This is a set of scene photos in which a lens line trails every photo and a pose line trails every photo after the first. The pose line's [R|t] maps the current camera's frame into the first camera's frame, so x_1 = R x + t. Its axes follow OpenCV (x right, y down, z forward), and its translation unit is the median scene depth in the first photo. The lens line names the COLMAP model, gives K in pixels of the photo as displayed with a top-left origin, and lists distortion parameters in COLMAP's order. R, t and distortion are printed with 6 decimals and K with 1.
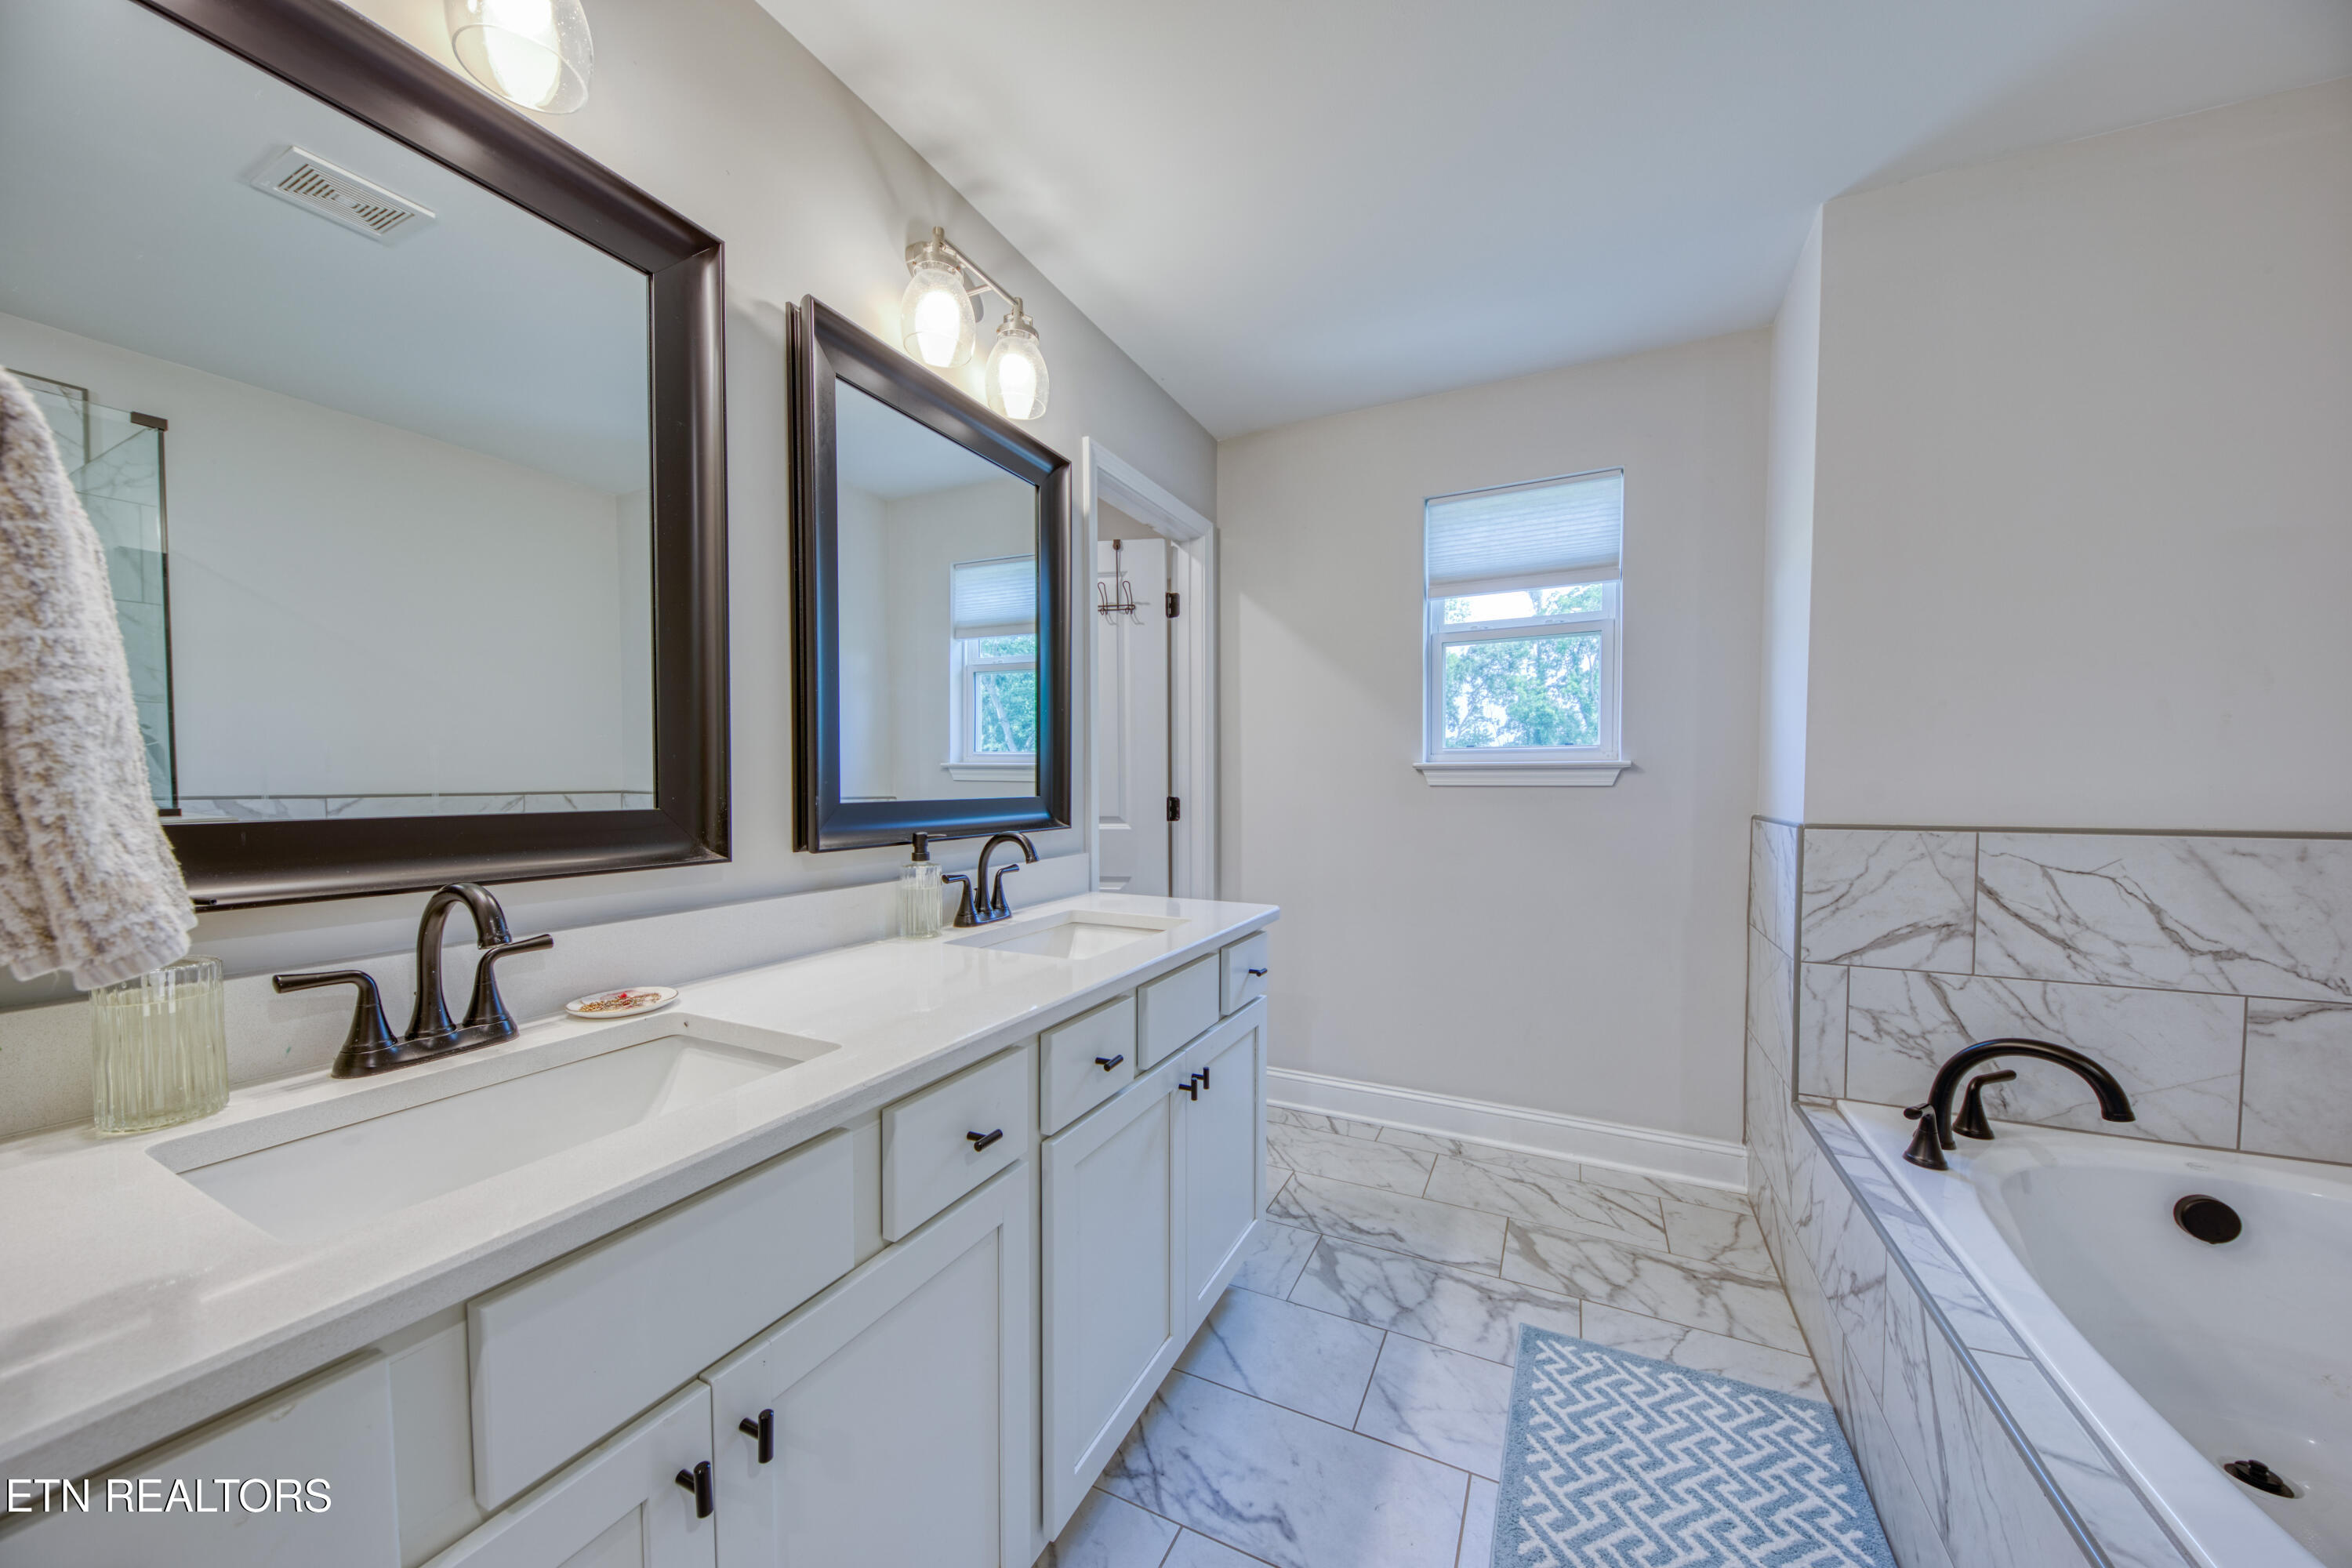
lens RADIAL K [[847.0, 0, 1150.6], [0, 847.0, 808.9], [0, 0, 1]] dist [0.009950, -0.007146]
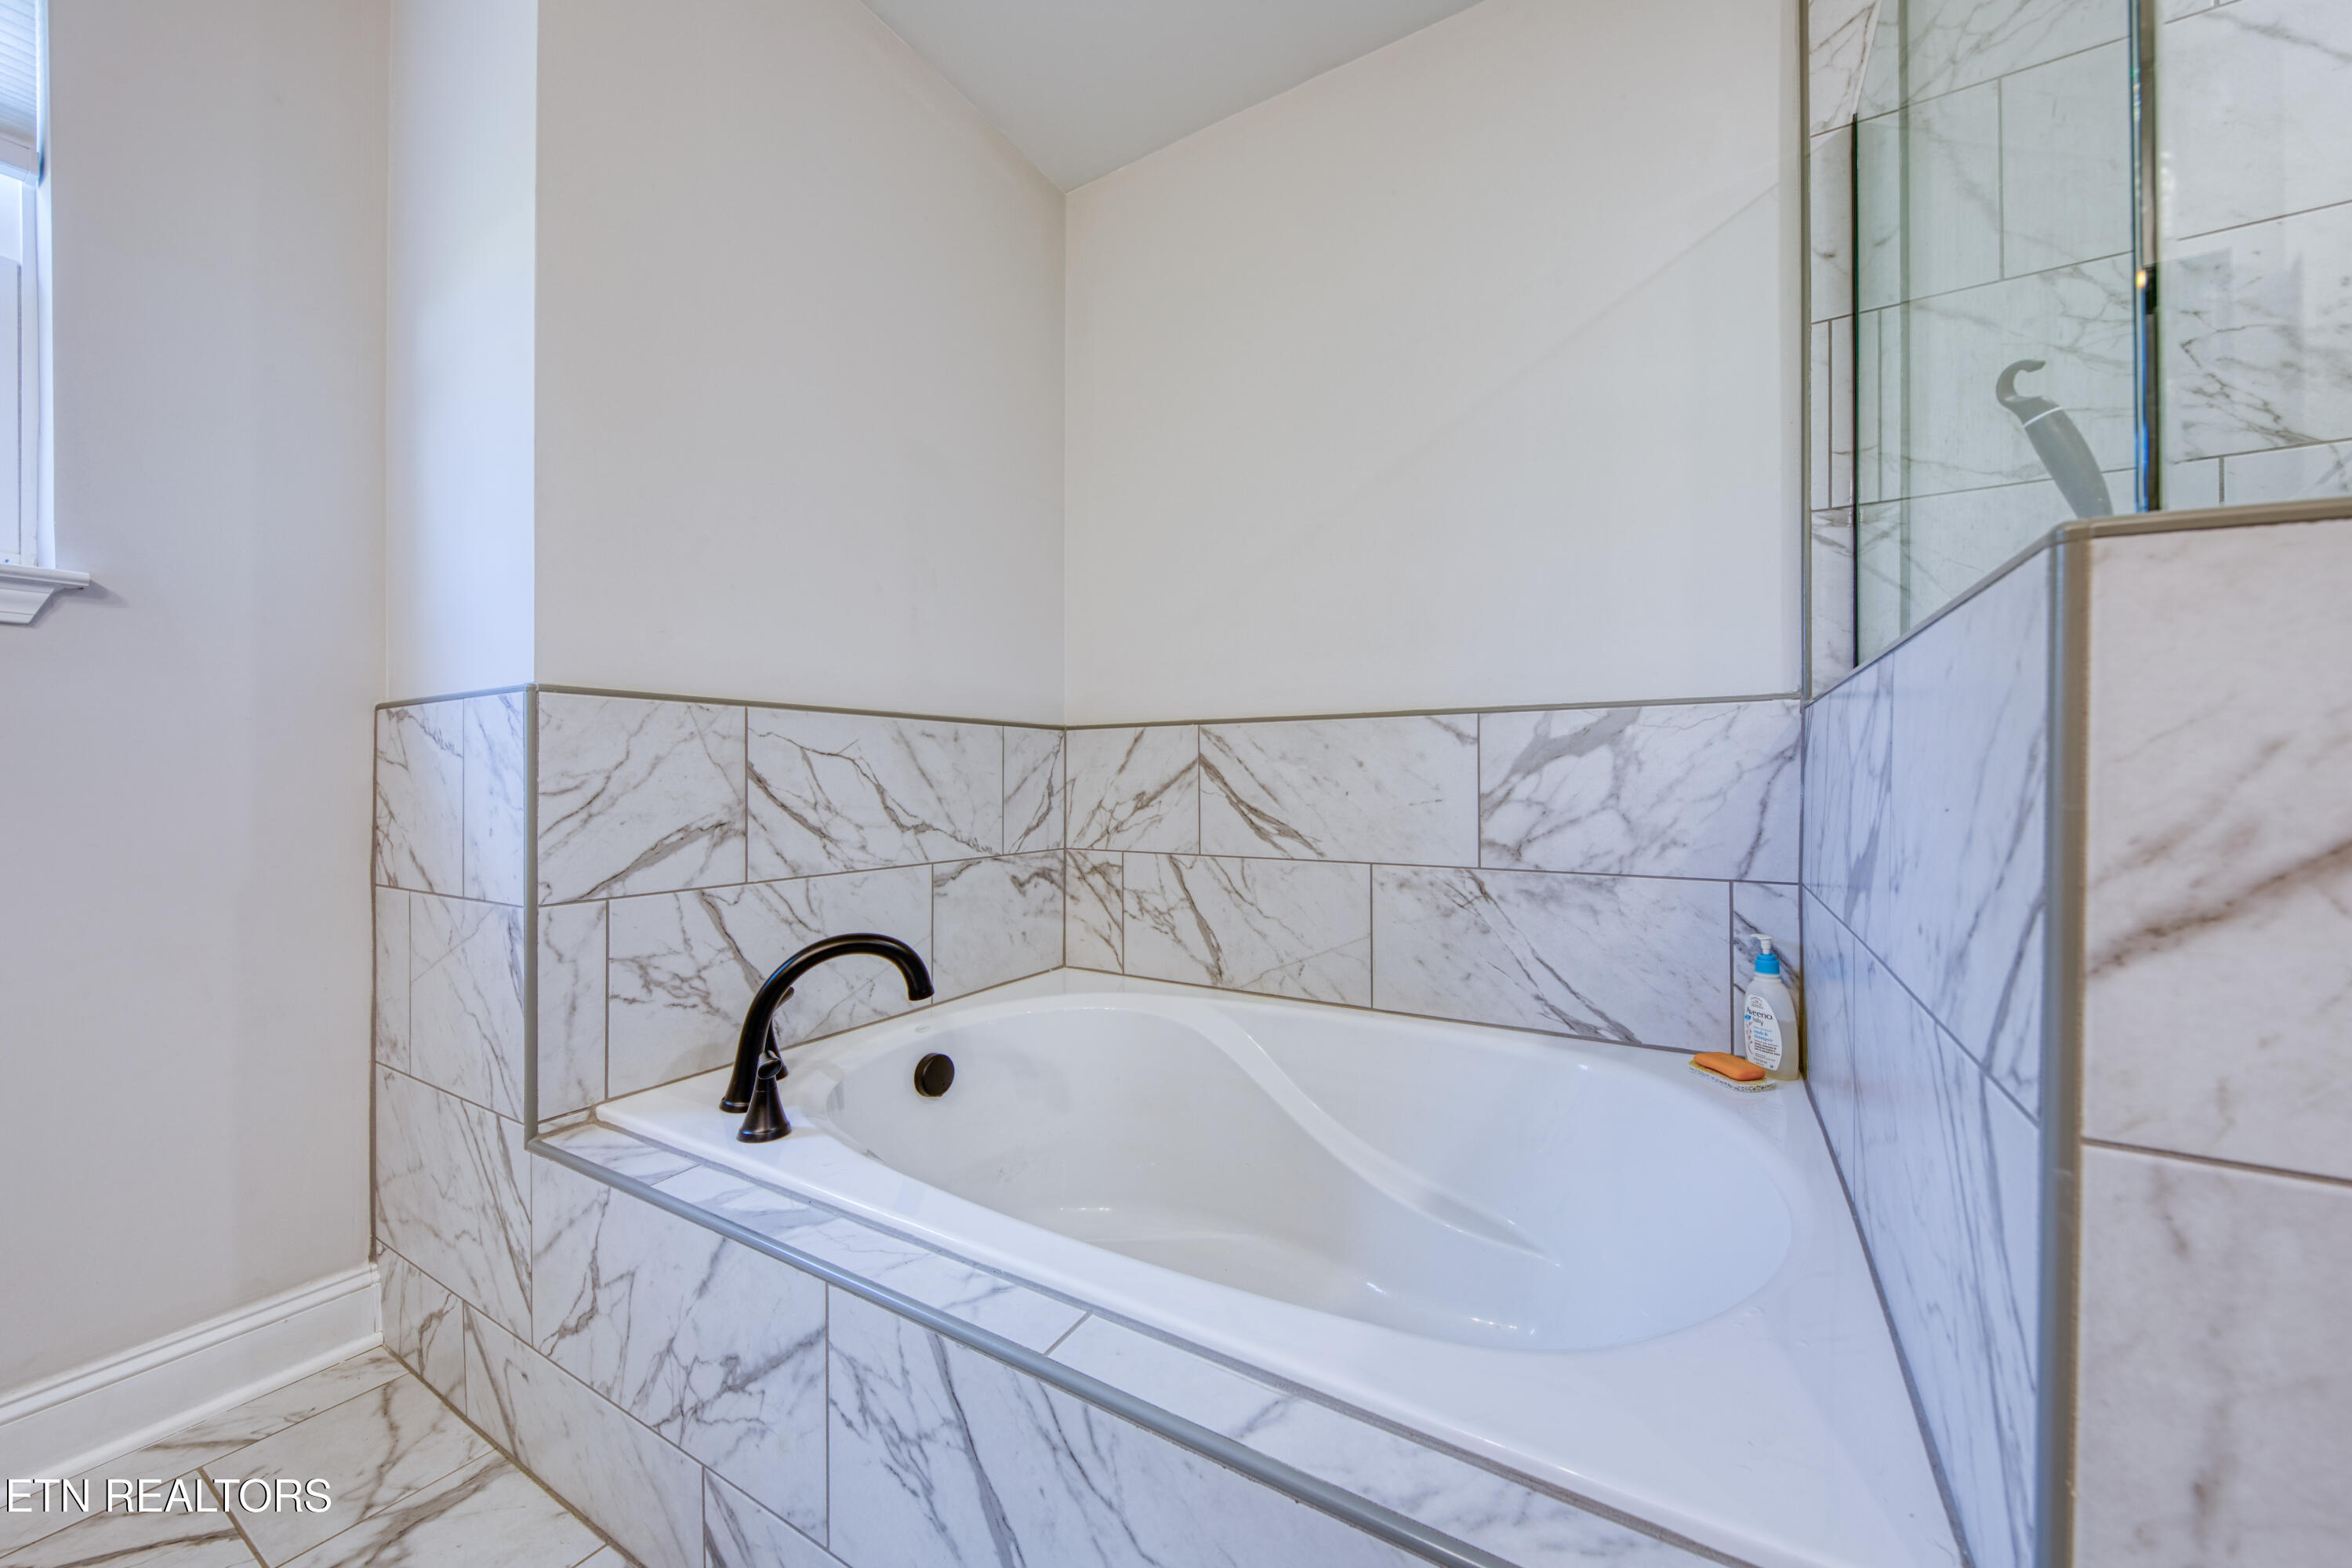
lens RADIAL K [[835.3, 0, 1203.6], [0, 835.3, 778.8], [0, 0, 1]] dist [0.019291, -0.006266]
pose [[0.057225, 0.007936, 0.998330, 0.185579], [0.041854, 0.999070, -0.010341, 0.118264], [-0.997484, 0.042376, 0.056840, 0.497204]]
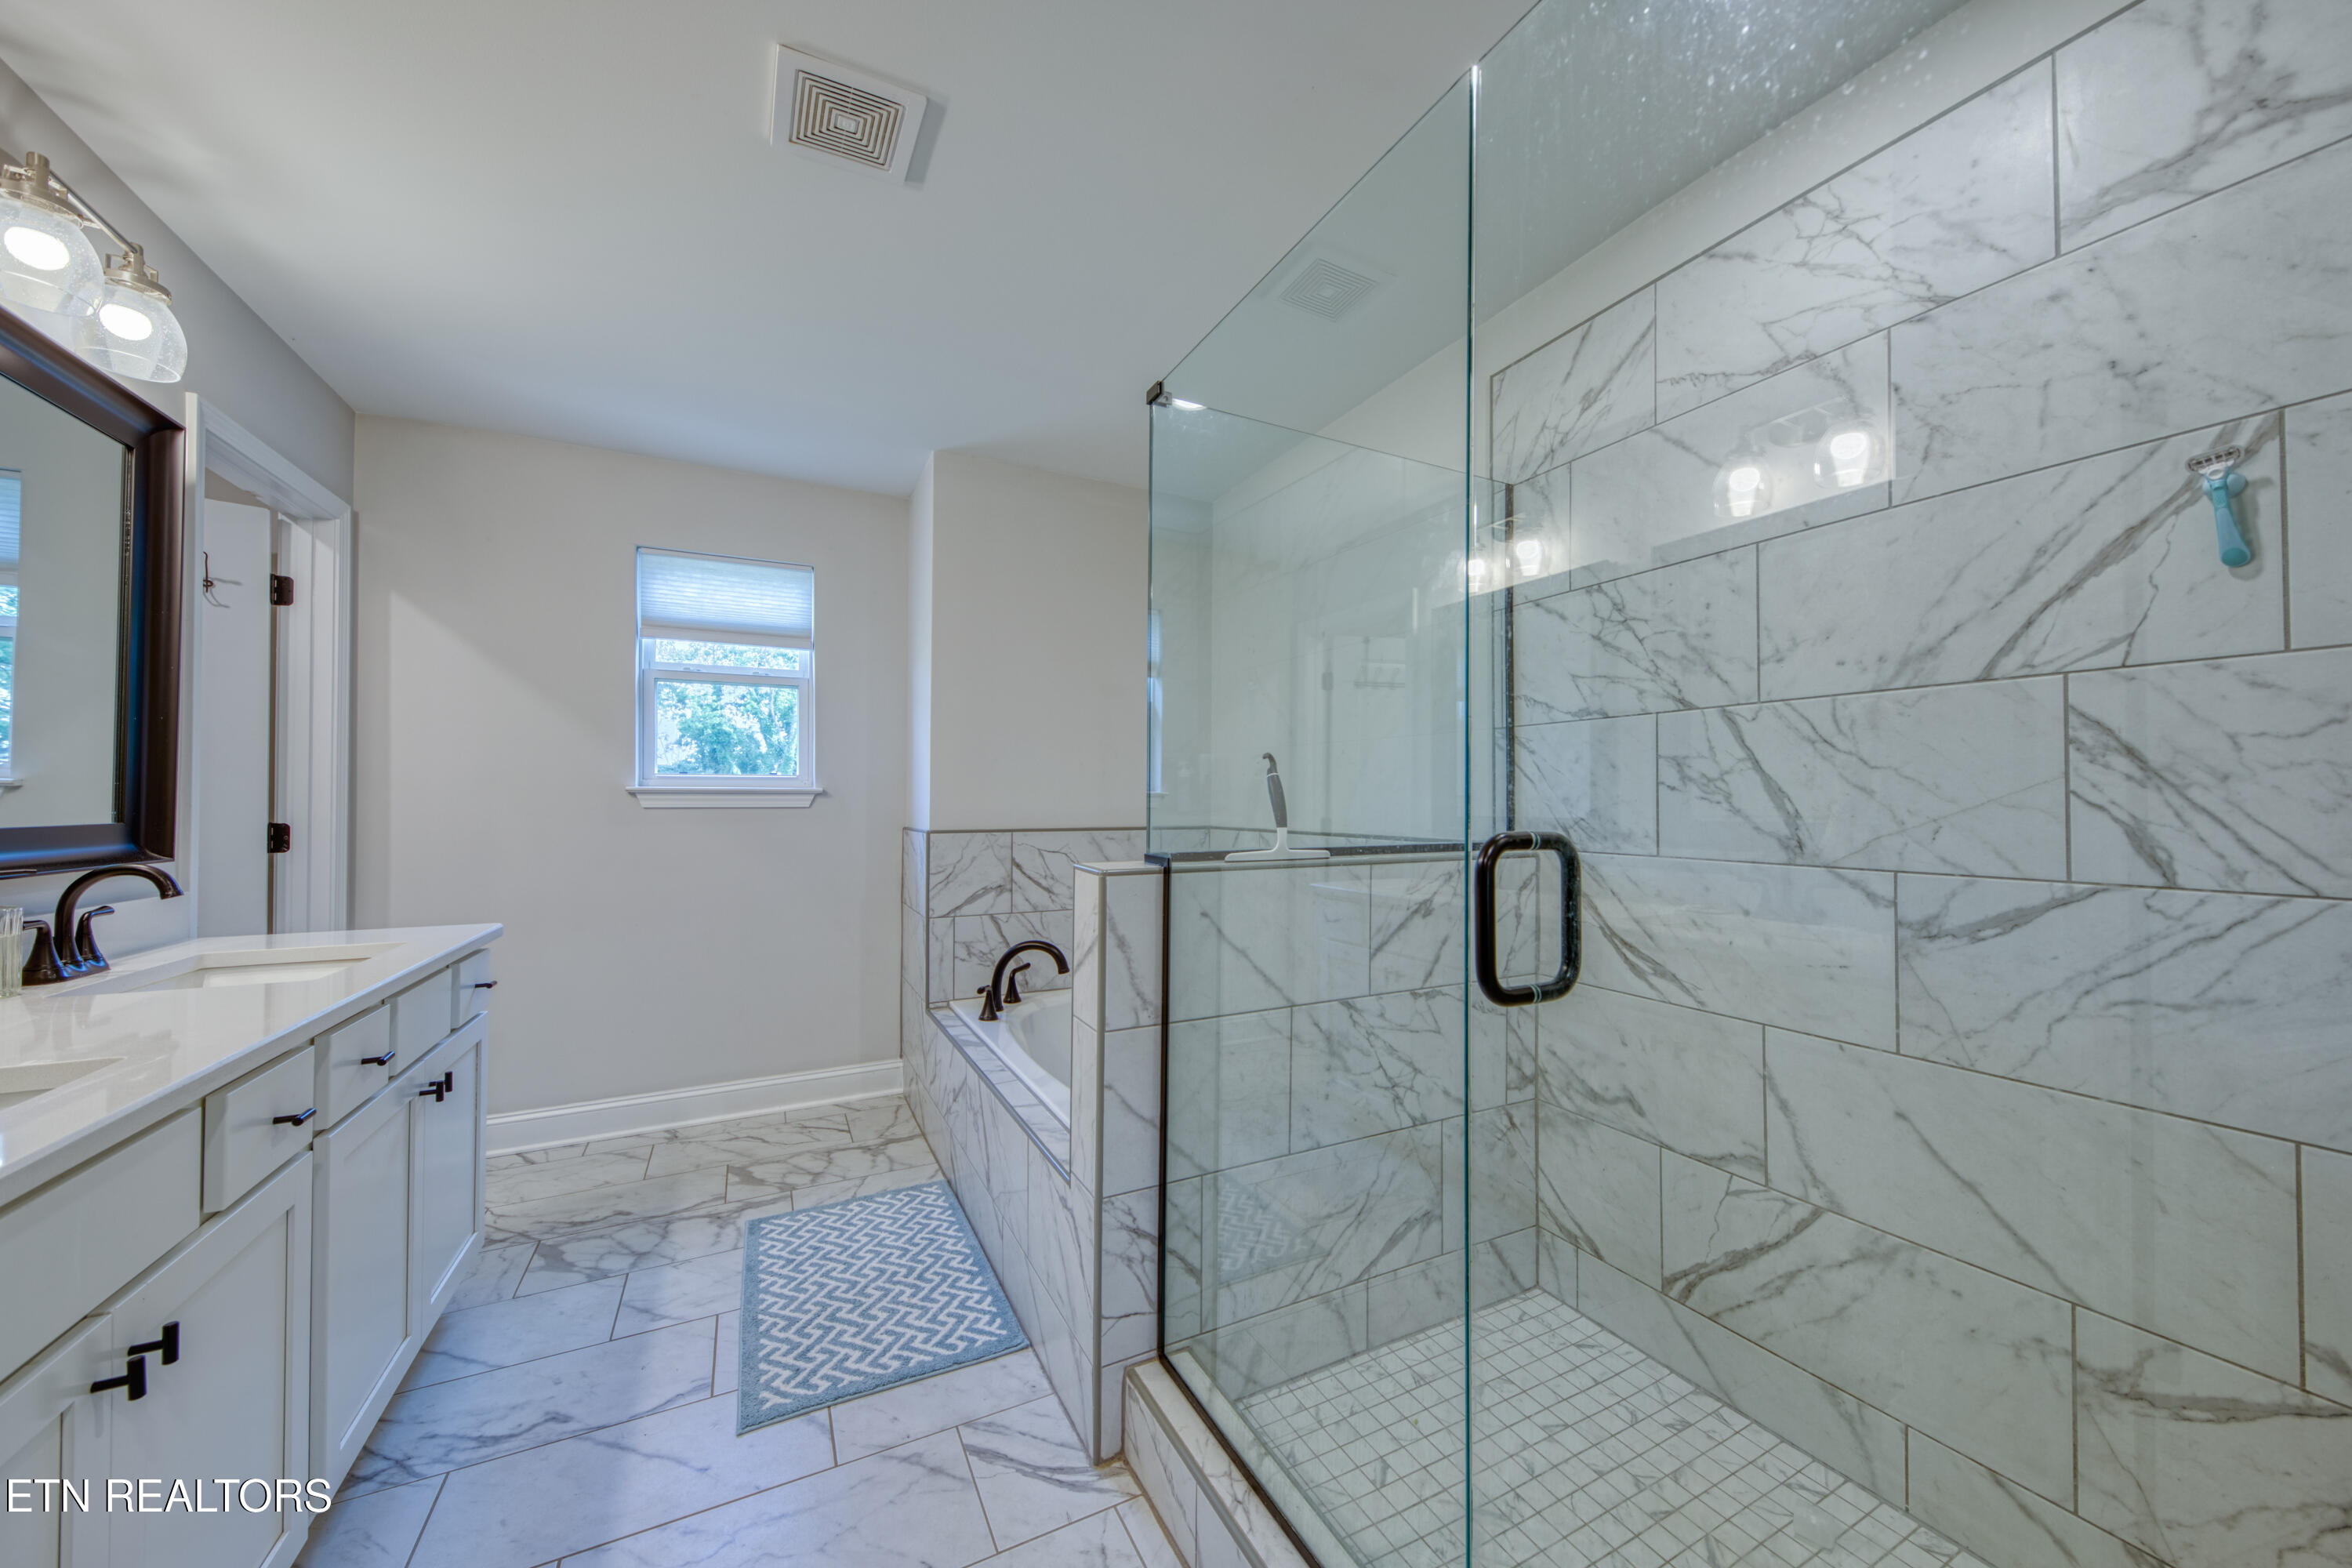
lens RADIAL K [[880.7, 0, 1244.0], [0, 880.7, 789.9], [0, 0, 1]] dist [0.019464, -0.006747]
pose [[0.563925, 0.012447, 0.825732, -0.274715], [0.026505, 0.999099, -0.033161, 0.012086], [-0.825401, 0.040586, 0.563087, -0.434448]]
